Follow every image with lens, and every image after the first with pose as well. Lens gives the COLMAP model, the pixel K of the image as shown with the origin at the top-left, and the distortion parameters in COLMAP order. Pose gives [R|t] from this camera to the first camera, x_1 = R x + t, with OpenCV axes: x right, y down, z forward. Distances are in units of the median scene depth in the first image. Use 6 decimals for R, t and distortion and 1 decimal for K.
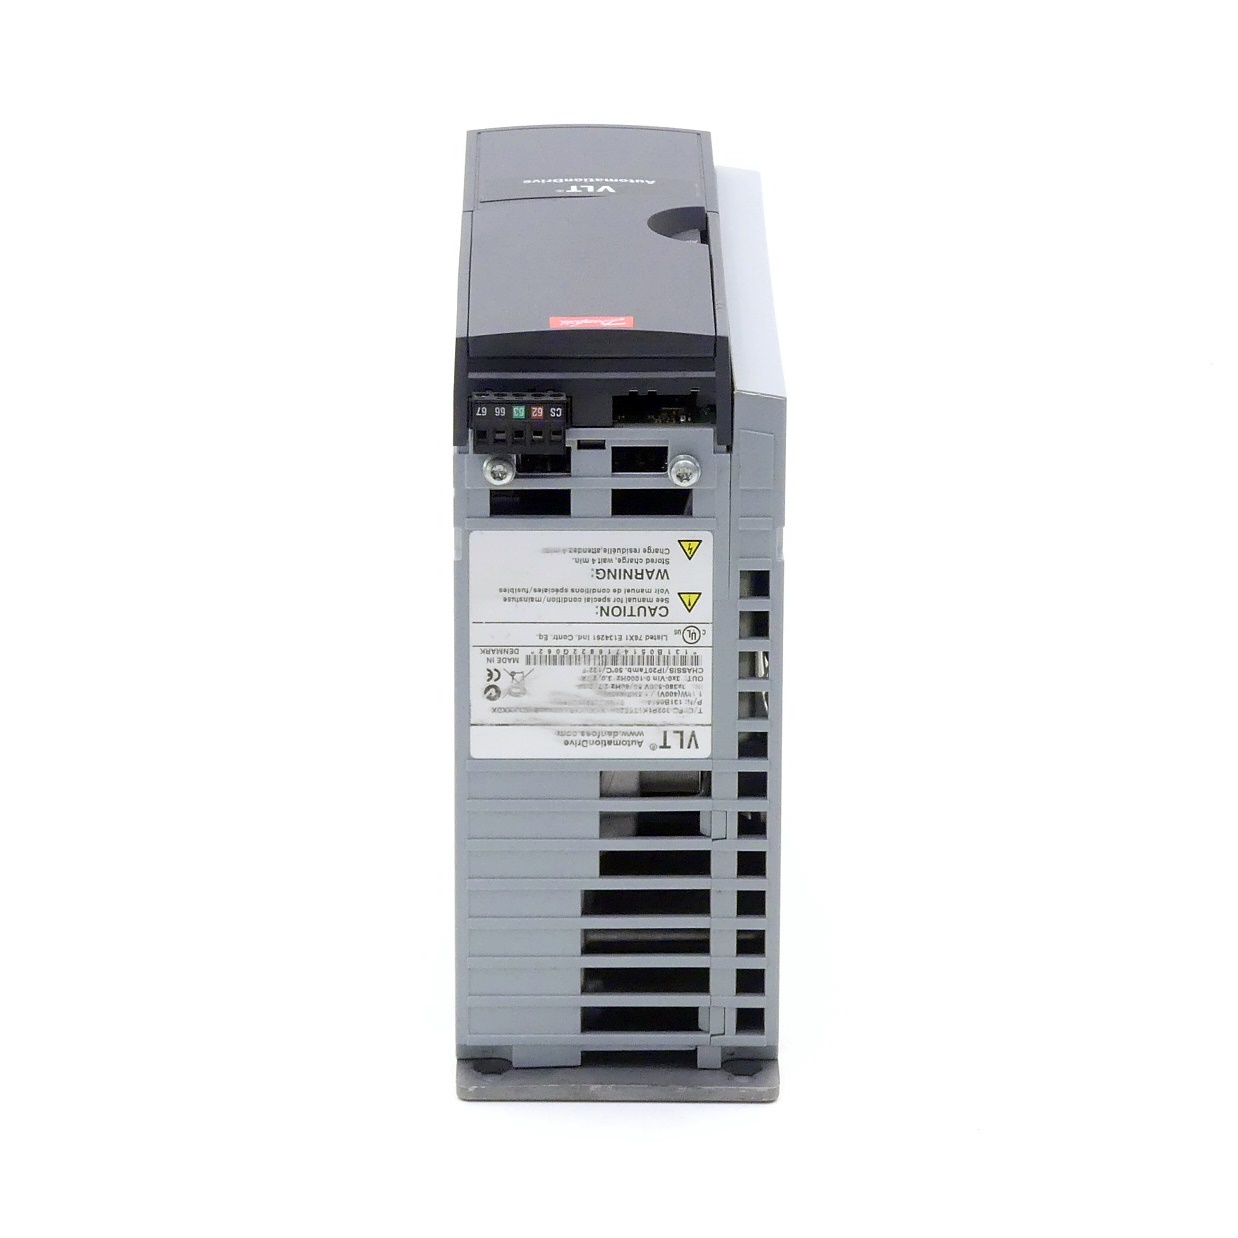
lens RADIAL K [[6877.4, 0, 619.0], [0, 6877.4, 619.0], [0, 0, 1]] dist [0.020707, -0.027183]
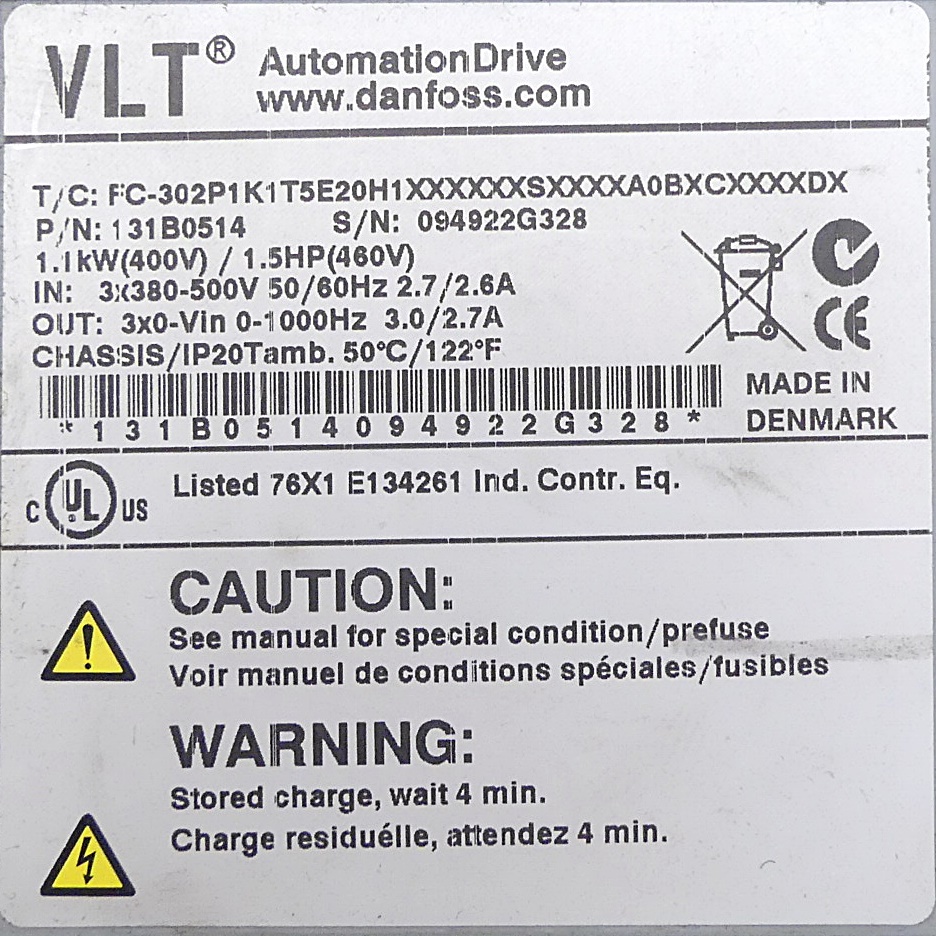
lens RADIAL K [[883.7, 0, 468.0], [0, 883.7, 468.0], [0, 0, 1]] dist [-0.010609, -0.008995]
pose [[-0.999596, 0.025635, -0.012315, -0.003686], [-0.021271, -0.961336, -0.274555, 0.012335], [-0.018877, -0.274182, 0.961492, 0.969099]]
